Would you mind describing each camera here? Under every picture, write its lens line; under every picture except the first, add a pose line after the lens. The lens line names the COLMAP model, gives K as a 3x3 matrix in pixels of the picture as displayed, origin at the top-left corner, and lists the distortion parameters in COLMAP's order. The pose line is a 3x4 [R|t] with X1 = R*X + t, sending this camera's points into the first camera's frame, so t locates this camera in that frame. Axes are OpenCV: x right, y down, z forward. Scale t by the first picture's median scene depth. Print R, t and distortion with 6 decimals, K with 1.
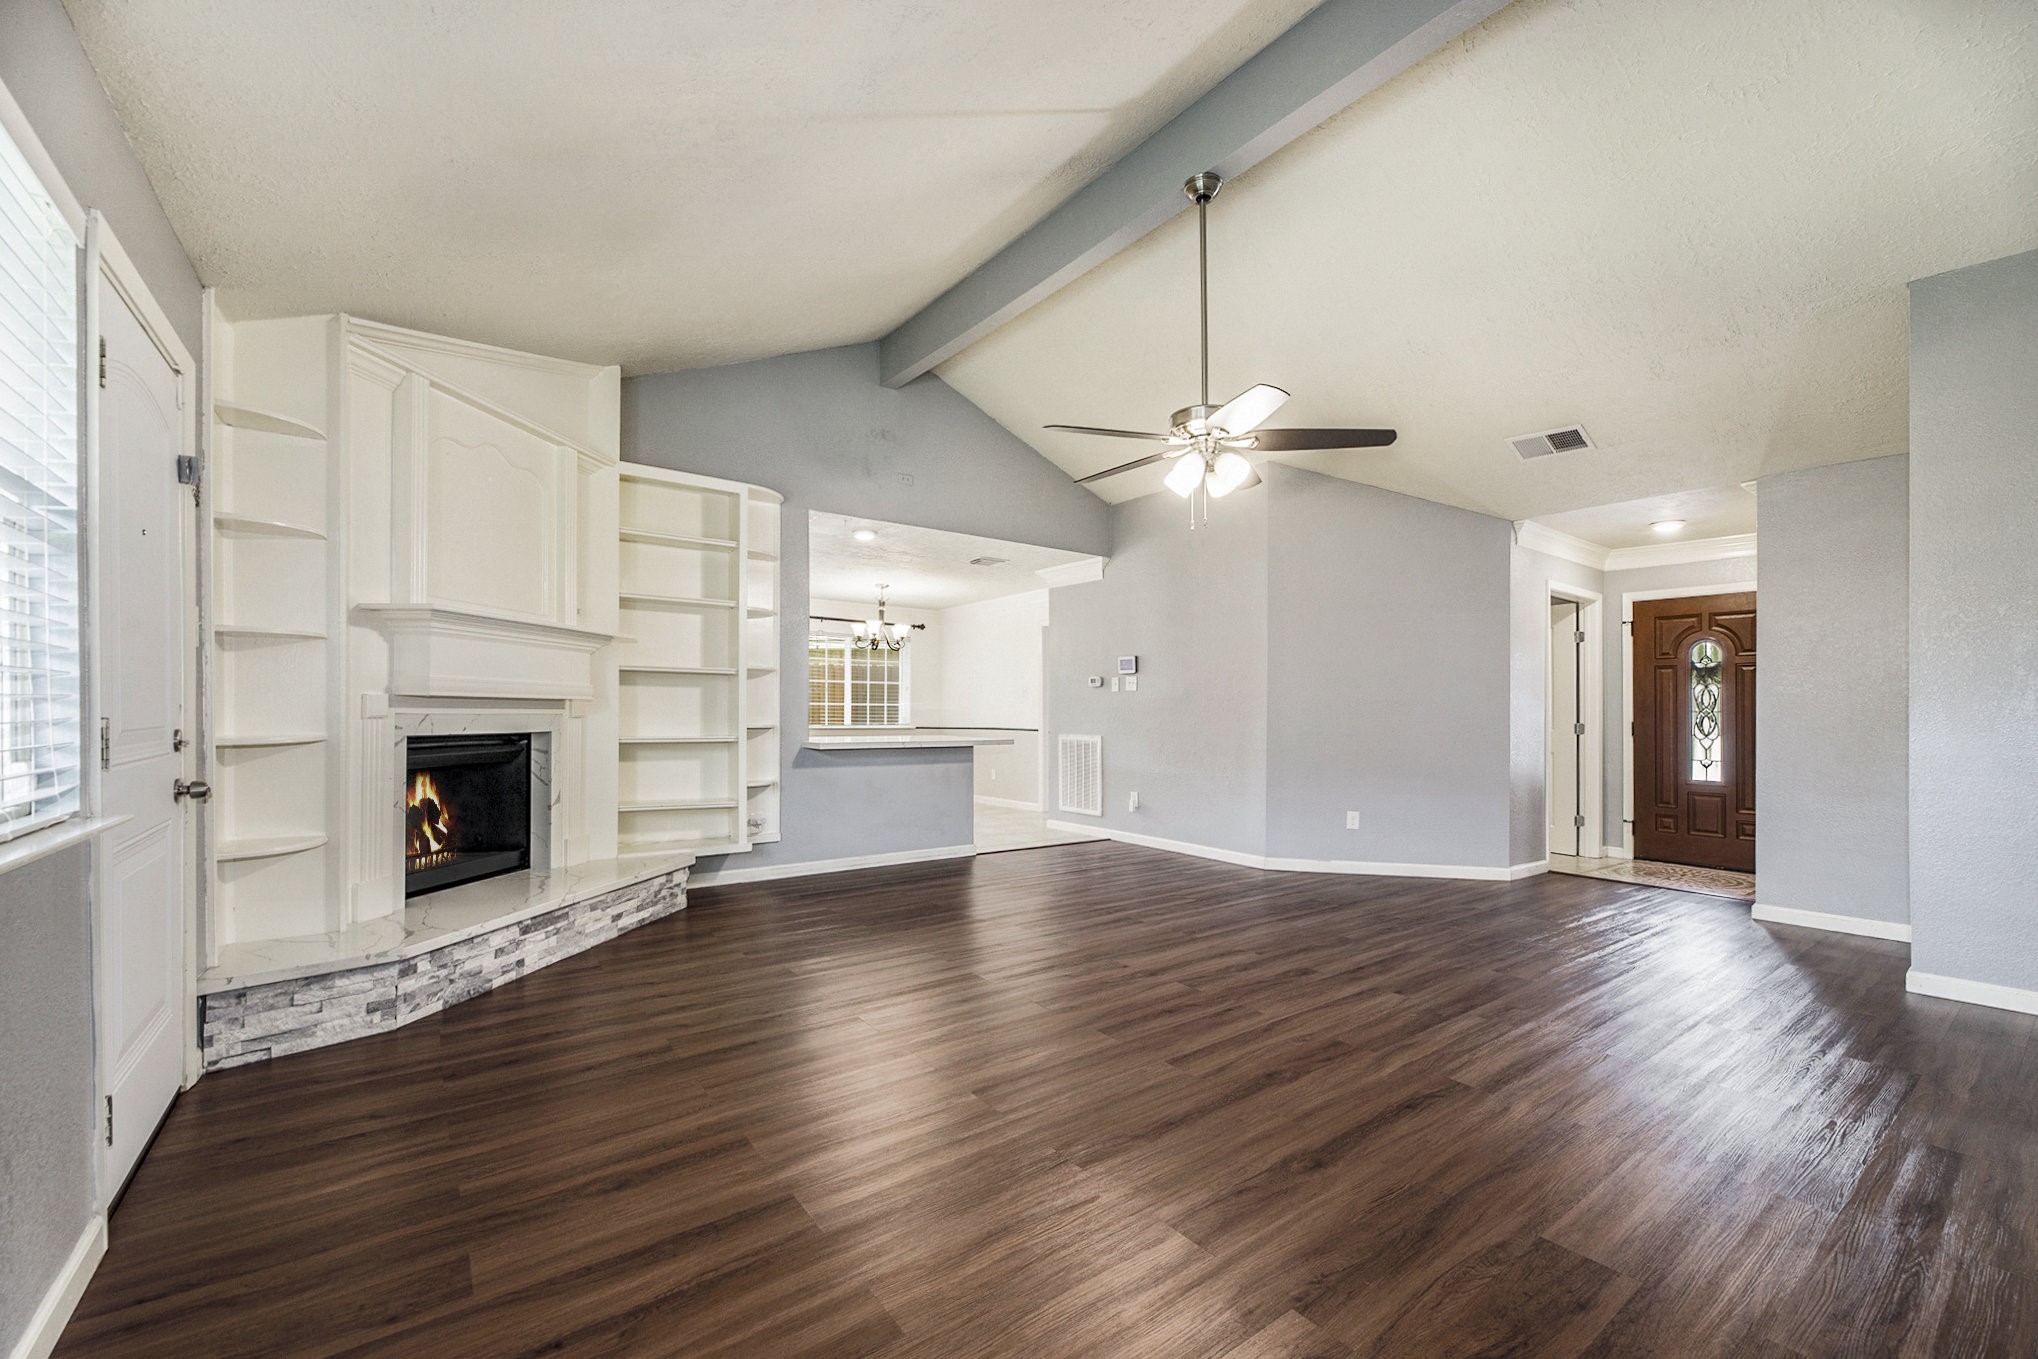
lens RADIAL K [[832.0, 0, 1009.5], [0, 832.0, 714.8], [0, 0, 1]] dist [-0.000351, -0.000133]
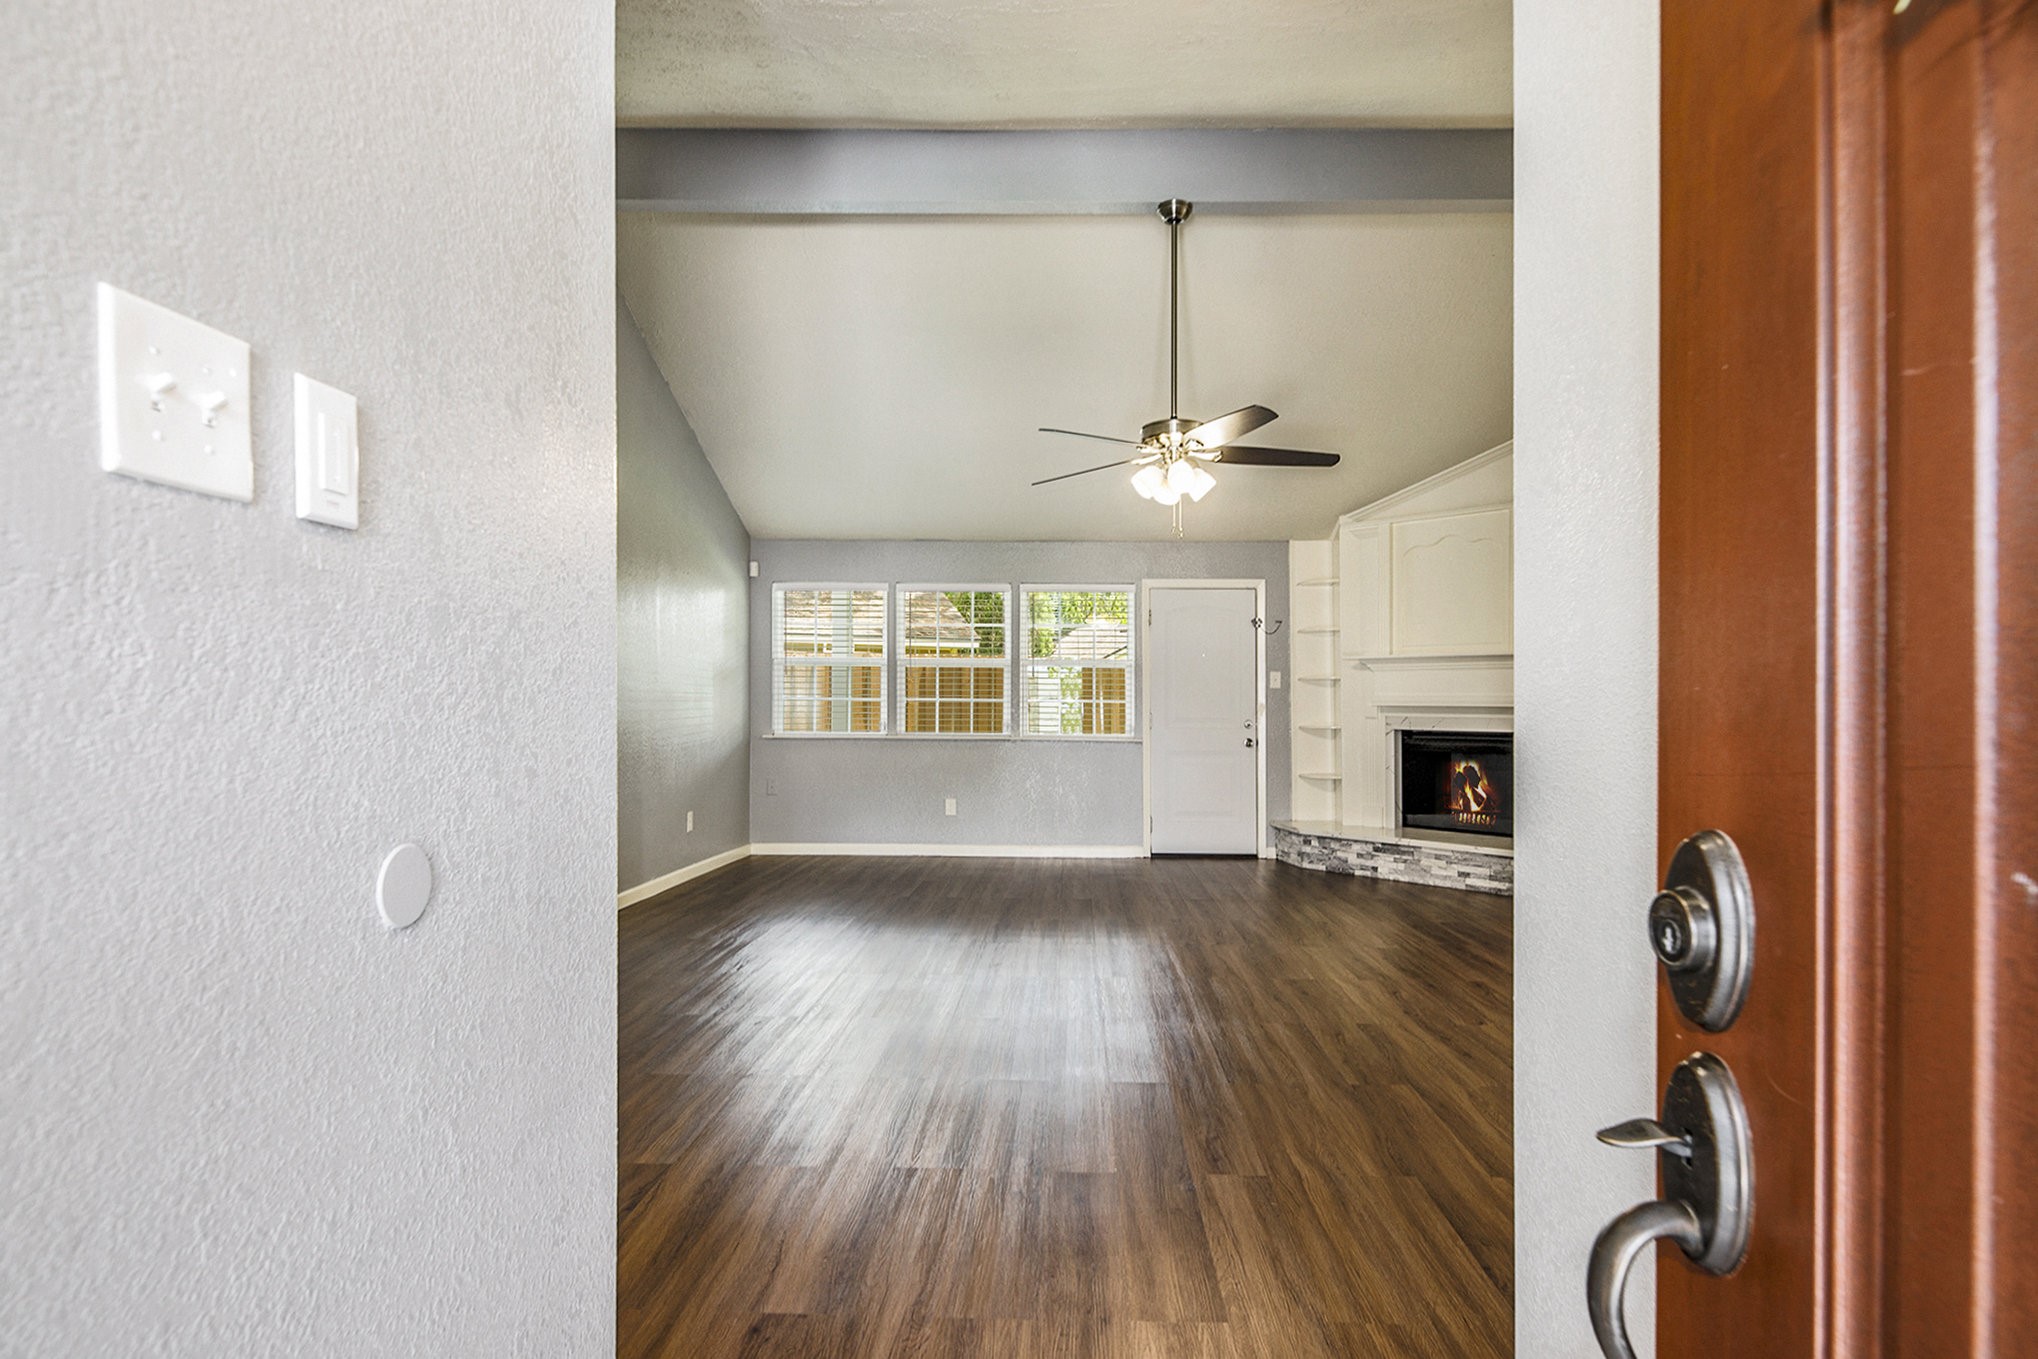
lens RADIAL K [[1058.9, 0, 1019.0], [0, 1058.9, 679.5], [0, 0, 1]] dist [-0.021618, -0.000056]
pose [[-0.633068, -0.031992, -0.773435, 1.456988], [-0.014488, 0.999460, -0.029483, -0.001603], [0.773961, -0.007459, -0.633190, 1.761437]]
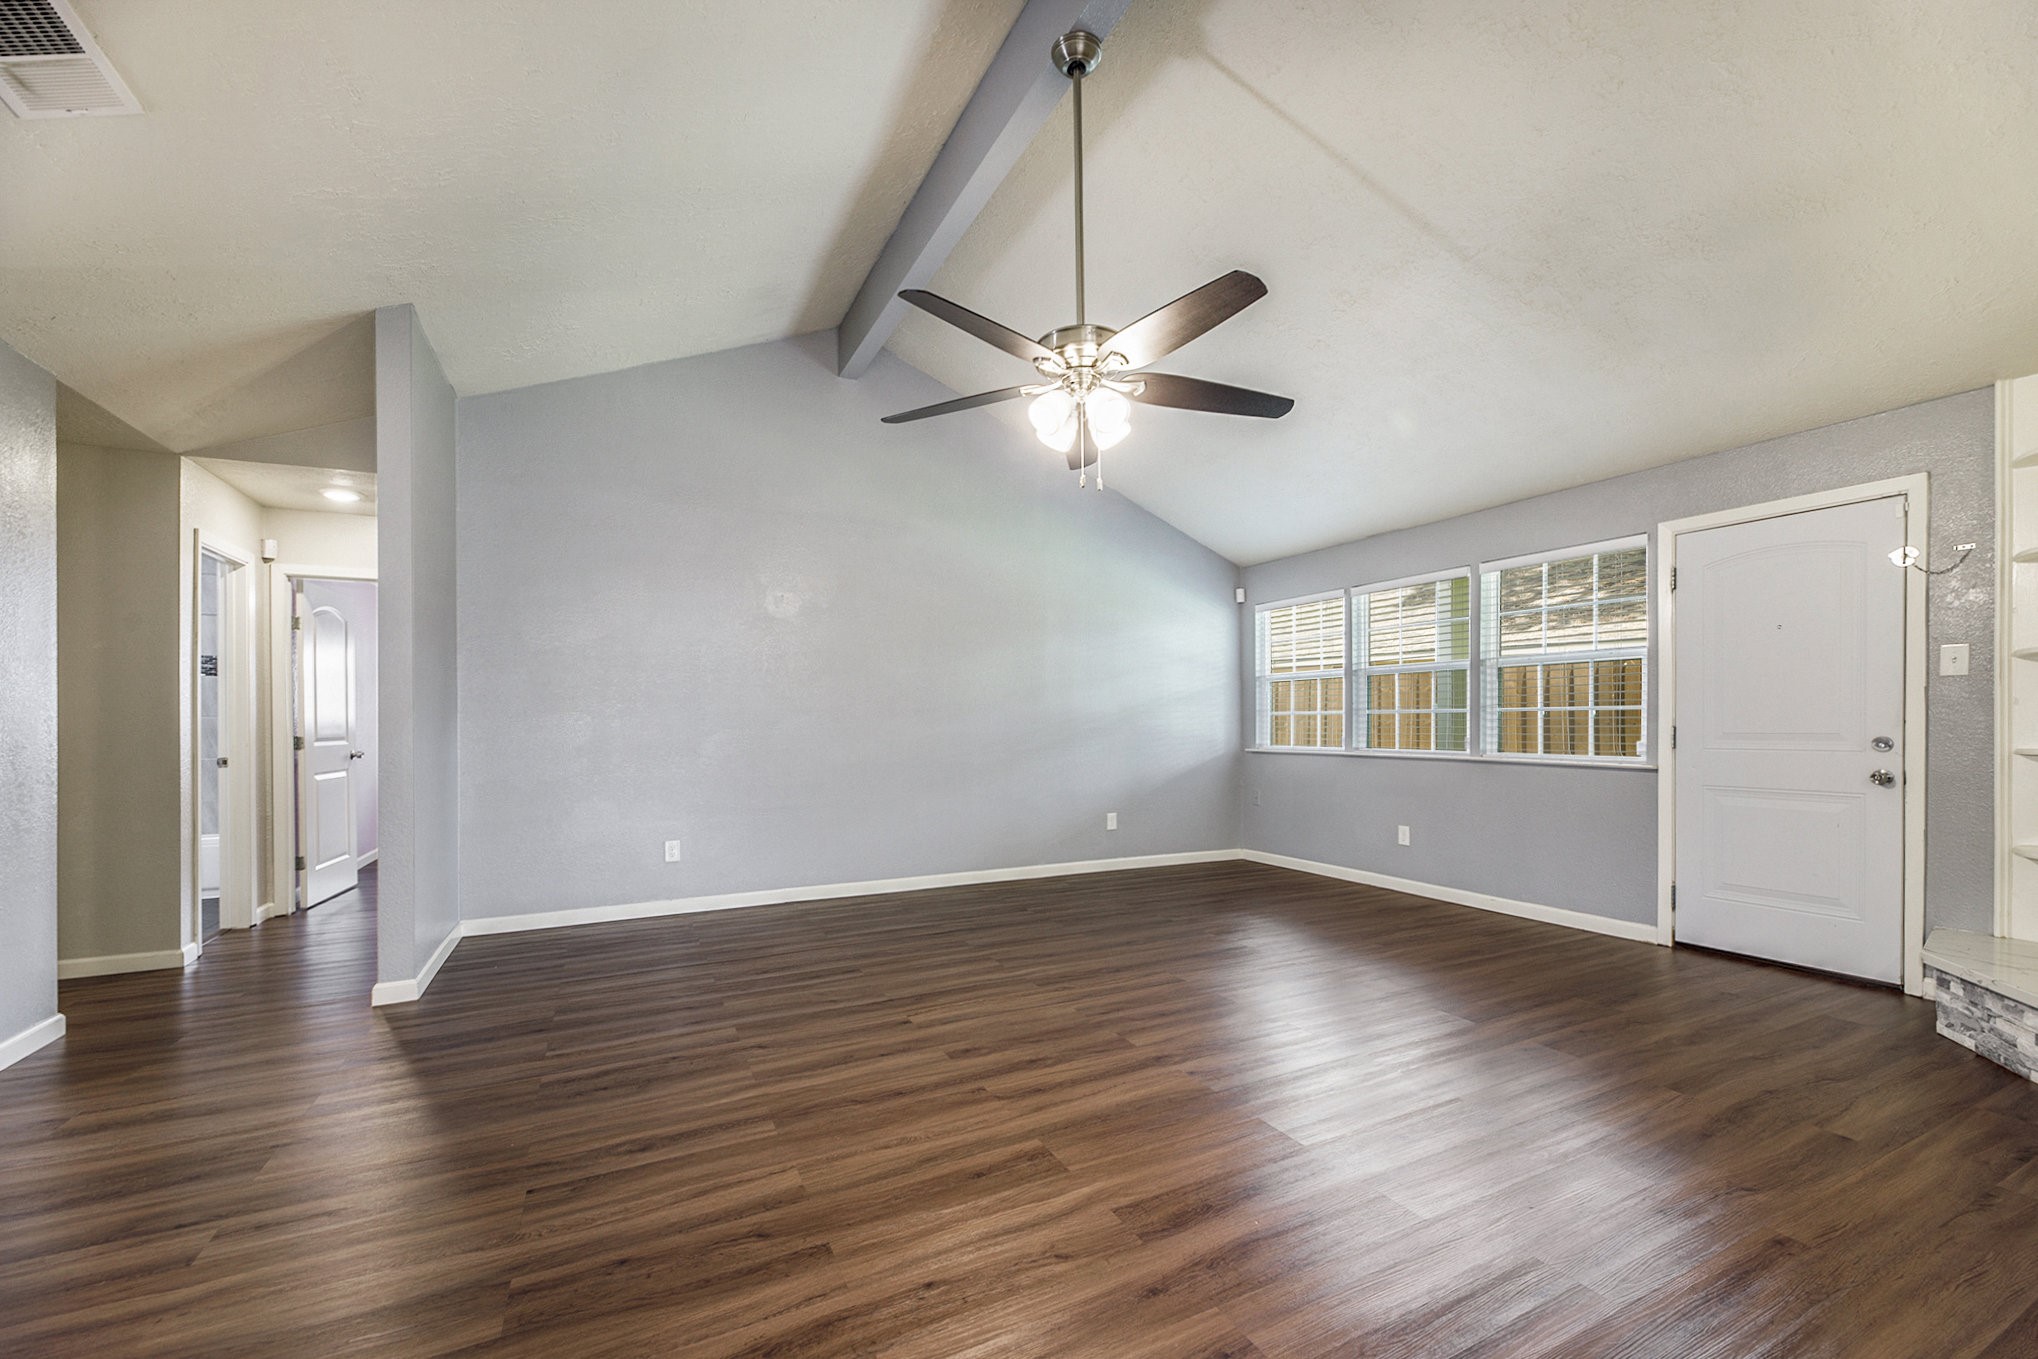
lens RADIAL K [[821.0, 0, 1024.4], [0, 821.0, 709.4], [0, 0, 1]] dist [0.010070, -0.000105]
pose [[-0.985315, 0.005704, 0.170654, 0.164670], [0.004189, 0.999949, -0.009237, -0.015481], [-0.170698, -0.008386, -0.985288, 1.835255]]
